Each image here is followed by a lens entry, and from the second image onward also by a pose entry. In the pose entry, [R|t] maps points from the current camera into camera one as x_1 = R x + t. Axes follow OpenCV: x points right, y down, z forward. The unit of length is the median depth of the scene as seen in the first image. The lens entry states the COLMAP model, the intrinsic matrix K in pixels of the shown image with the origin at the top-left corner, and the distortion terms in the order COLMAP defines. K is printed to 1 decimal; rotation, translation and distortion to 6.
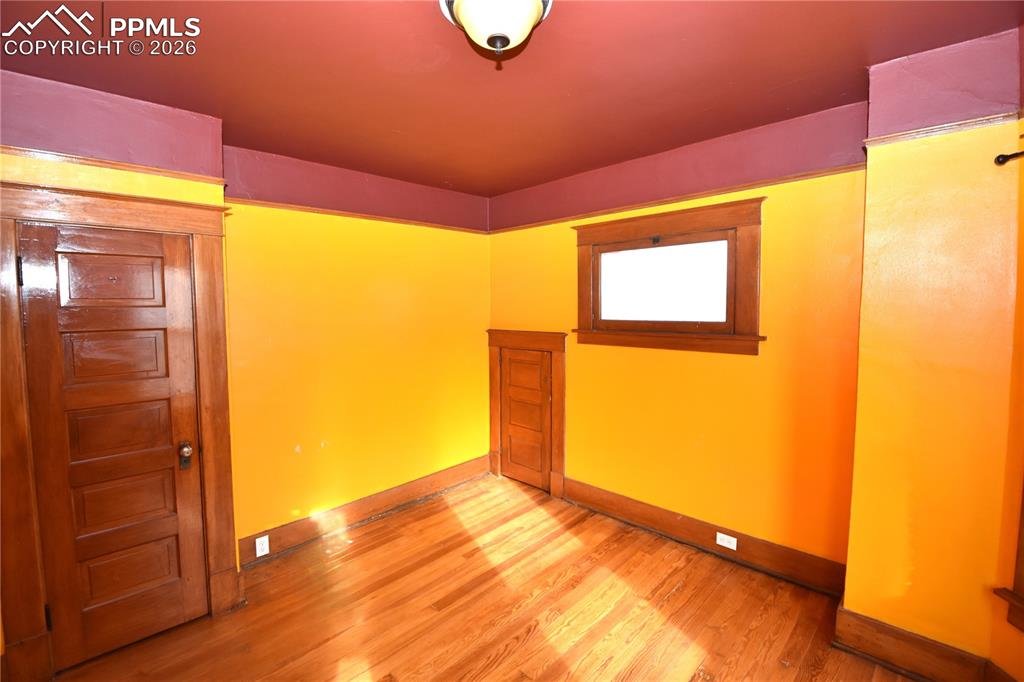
lens RADIAL K [[452.3, 0, 511.9], [0, 452.3, 329.4], [0, 0, 1]] dist [0.017184, -0.026551]
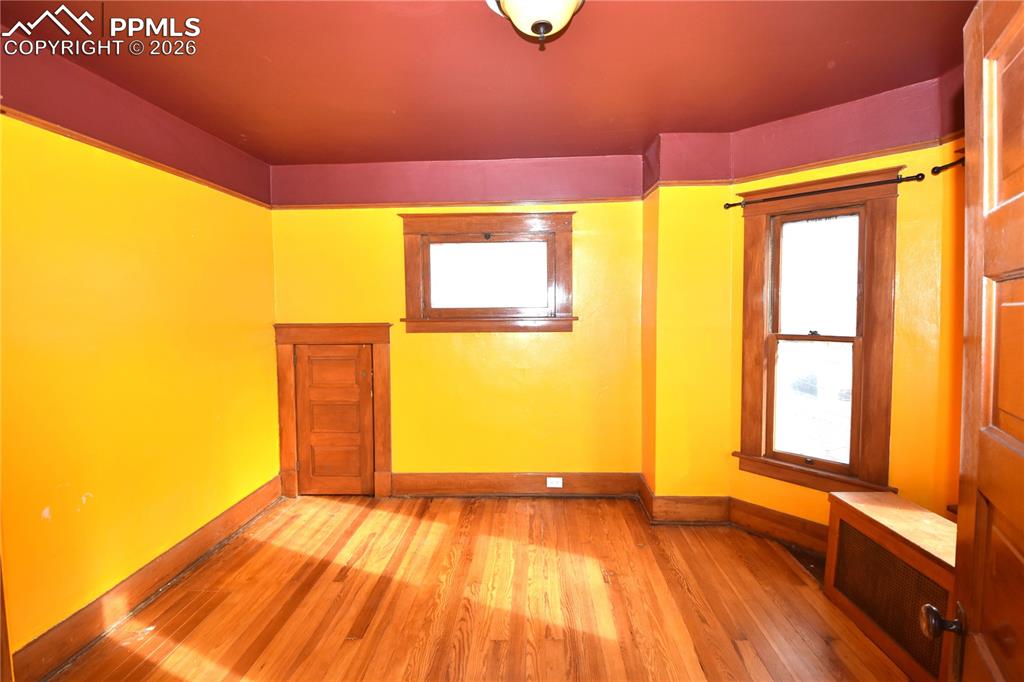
lens RADIAL K [[452.3, 0, 511.9], [0, 452.3, 329.4], [0, 0, 1]] dist [0.017184, -0.026551]
pose [[0.746193, -0.026242, 0.665212, -0.376612], [0.039402, 0.999212, -0.004781, 0.041323], [-0.664562, 0.029779, 0.746639, 0.119483]]
